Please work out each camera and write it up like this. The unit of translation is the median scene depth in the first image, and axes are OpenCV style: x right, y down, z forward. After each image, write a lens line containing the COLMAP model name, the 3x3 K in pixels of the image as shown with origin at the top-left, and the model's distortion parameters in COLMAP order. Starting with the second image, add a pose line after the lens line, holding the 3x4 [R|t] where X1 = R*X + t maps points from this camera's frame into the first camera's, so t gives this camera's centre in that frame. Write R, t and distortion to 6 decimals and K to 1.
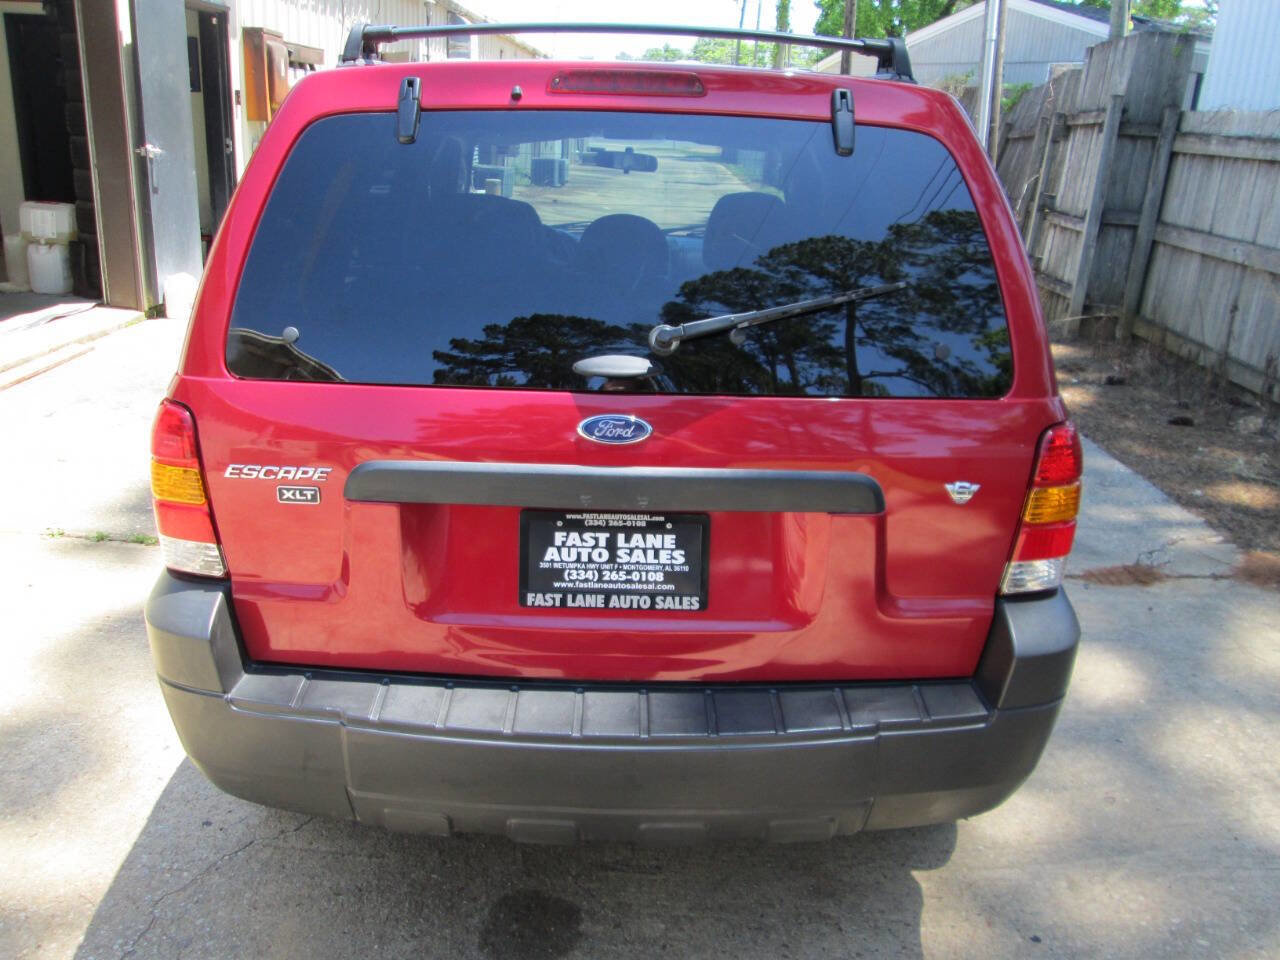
lens RADIAL K [[1047.3, 0, 641.5], [0, 1047.3, 490.2], [0, 0, 1]] dist [-0.048057, 0.004701]
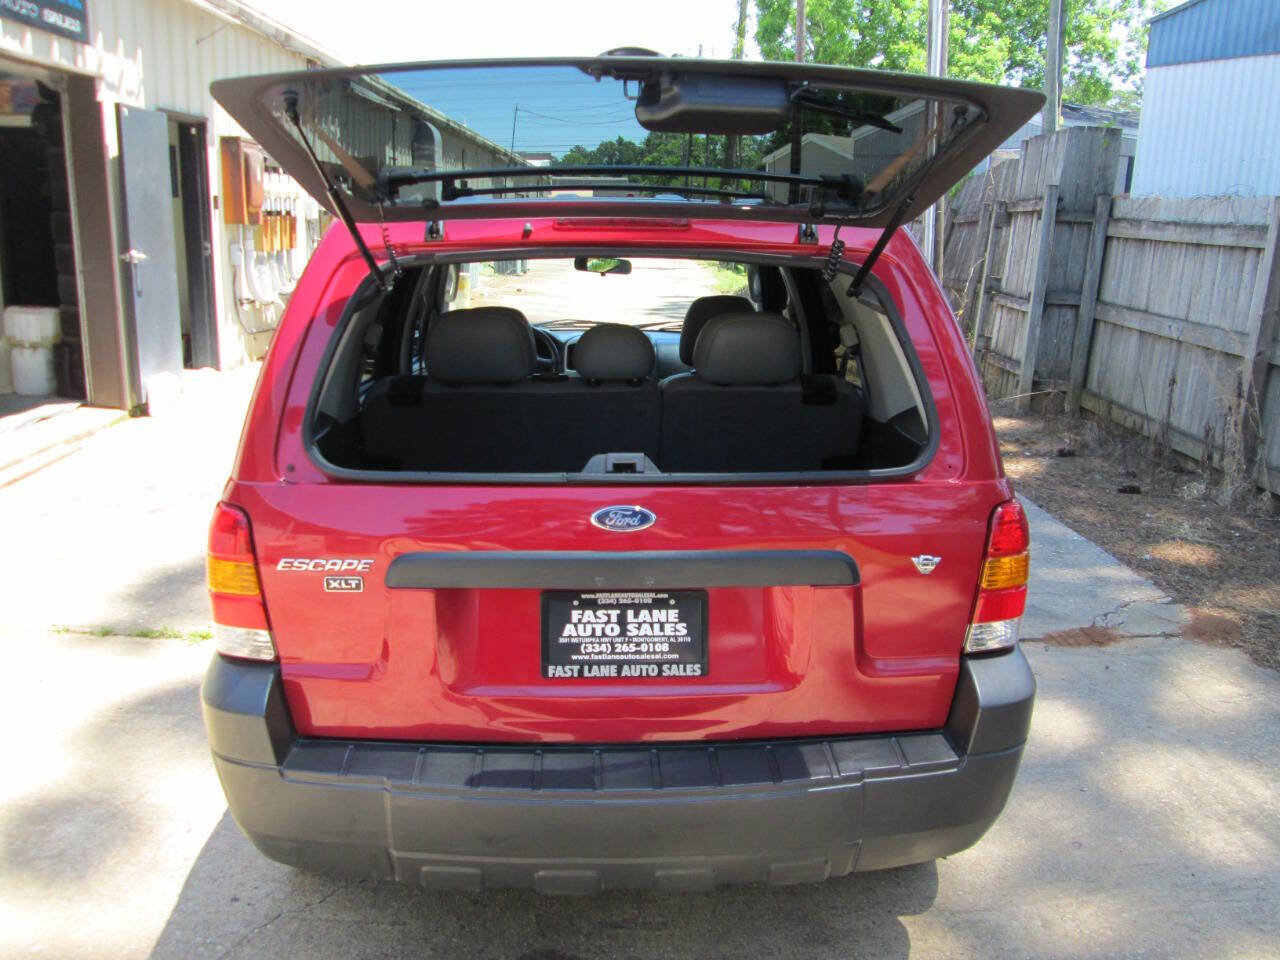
lens RADIAL K [[1063.0, 0, 642.6], [0, 1063.0, 482.6], [0, 0, 1]] dist [-0.052232, 0.009059]
pose [[0.998867, -0.027632, 0.038750, -0.045651], [0.030771, 0.996082, -0.082910, -0.000172], [-0.036307, 0.084009, 0.995803, -0.152200]]
